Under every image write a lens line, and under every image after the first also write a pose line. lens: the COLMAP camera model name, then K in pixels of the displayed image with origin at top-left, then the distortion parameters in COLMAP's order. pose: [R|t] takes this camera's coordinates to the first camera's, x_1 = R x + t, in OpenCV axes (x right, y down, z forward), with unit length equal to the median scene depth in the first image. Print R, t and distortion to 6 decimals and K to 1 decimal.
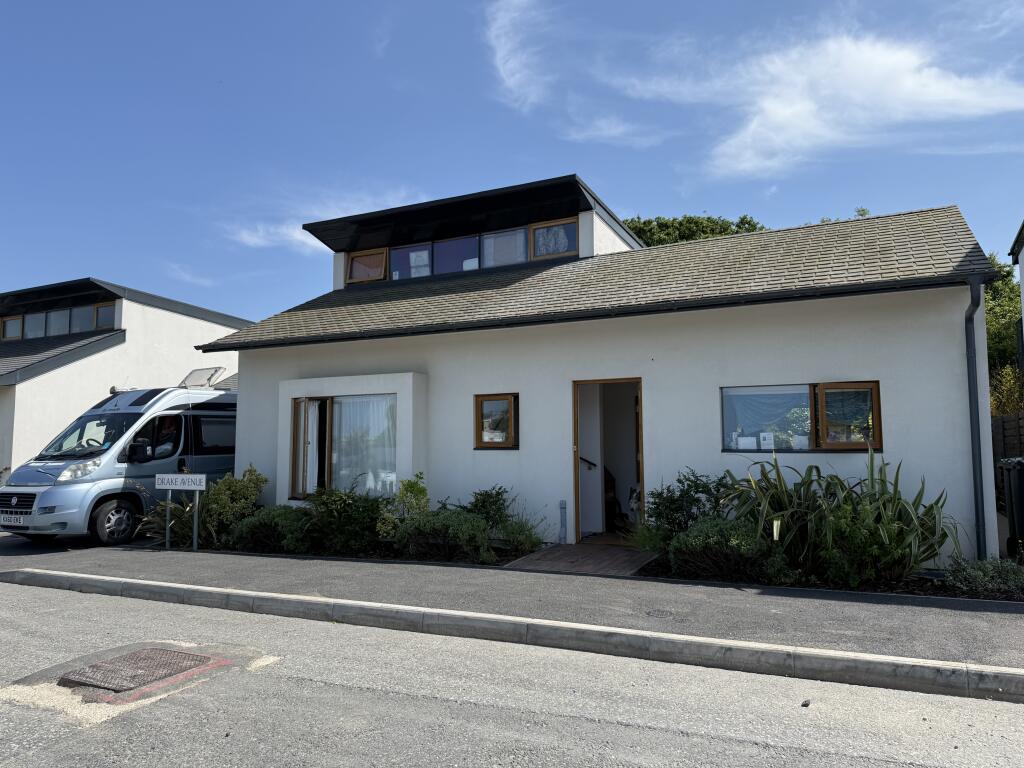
lens RADIAL K [[725.2, 0, 511.4], [0, 725.2, 383.7], [0, 0, 1]] dist [-0.007917, -0.002713]
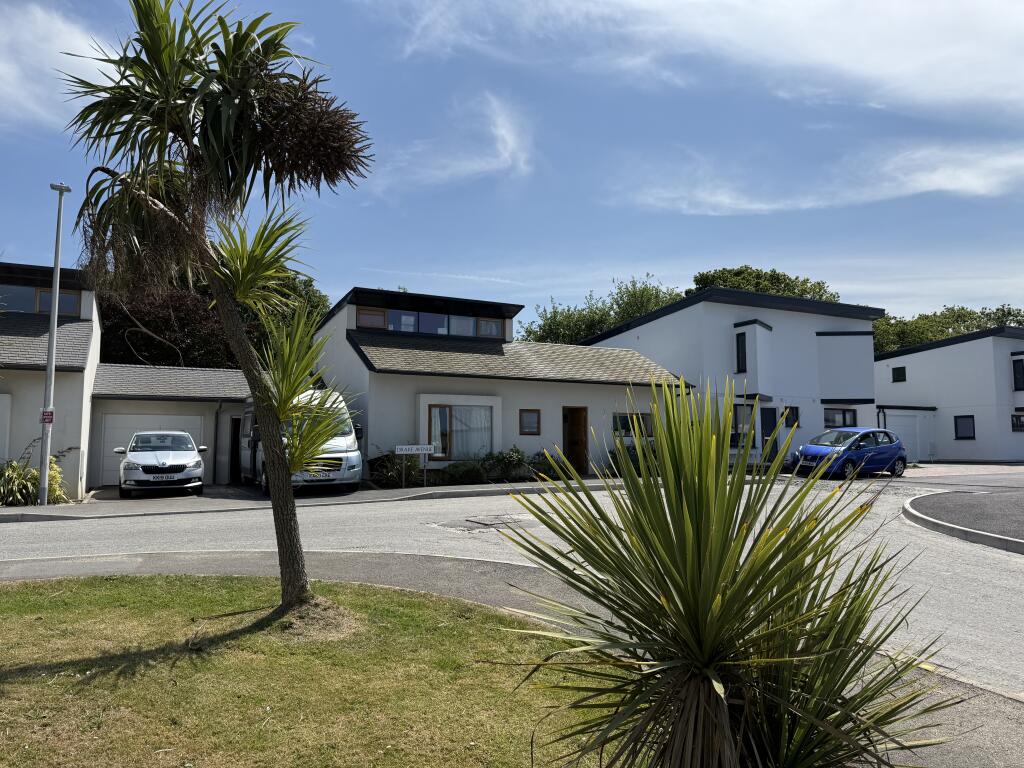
lens RADIAL K [[725.2, 0, 512.0], [0, 725.2, 384.4], [0, 0, 1]] dist [-0.007917, -0.002713]
pose [[0.581097, 0.079959, 0.809897, -1.616491], [-0.071152, 0.996343, -0.047316, 0.041072], [-0.810718, -0.030131, 0.584661, -0.191971]]
